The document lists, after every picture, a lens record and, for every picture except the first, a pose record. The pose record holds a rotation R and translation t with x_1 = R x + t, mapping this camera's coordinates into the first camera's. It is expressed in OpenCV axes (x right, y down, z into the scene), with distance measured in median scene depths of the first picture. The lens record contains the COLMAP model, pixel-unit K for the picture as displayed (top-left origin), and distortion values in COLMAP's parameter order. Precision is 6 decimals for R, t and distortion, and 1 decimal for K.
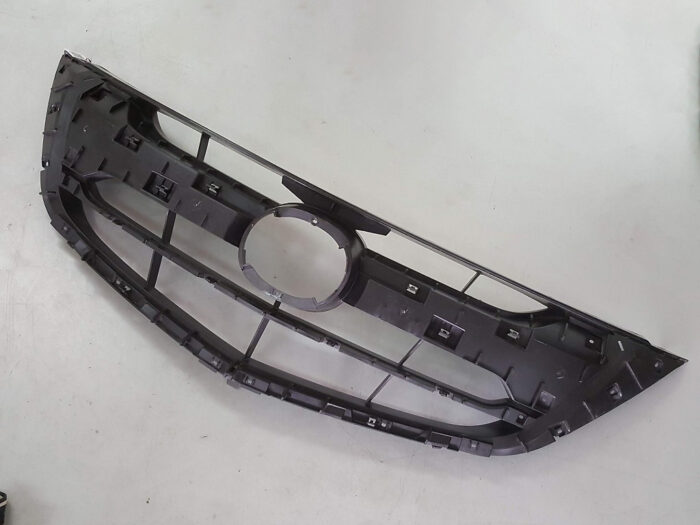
lens RADIAL K [[640.7, 0, 350.0], [0, 640.7, 262.5], [0, 0, 1]] dist [0.147794, -0.232711]
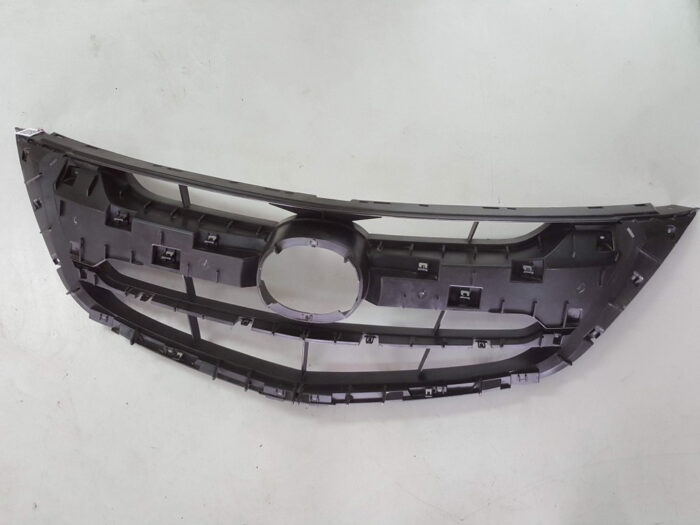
lens RADIAL K [[640.7, 0, 350.0], [0, 640.7, 262.5], [0, 0, 1]] dist [0.147794, -0.232711]
pose [[0.930822, -0.350379, -0.103950, 0.095842], [0.365423, 0.897013, 0.248665, -0.267638], [0.006118, -0.269449, 0.962995, -0.018908]]
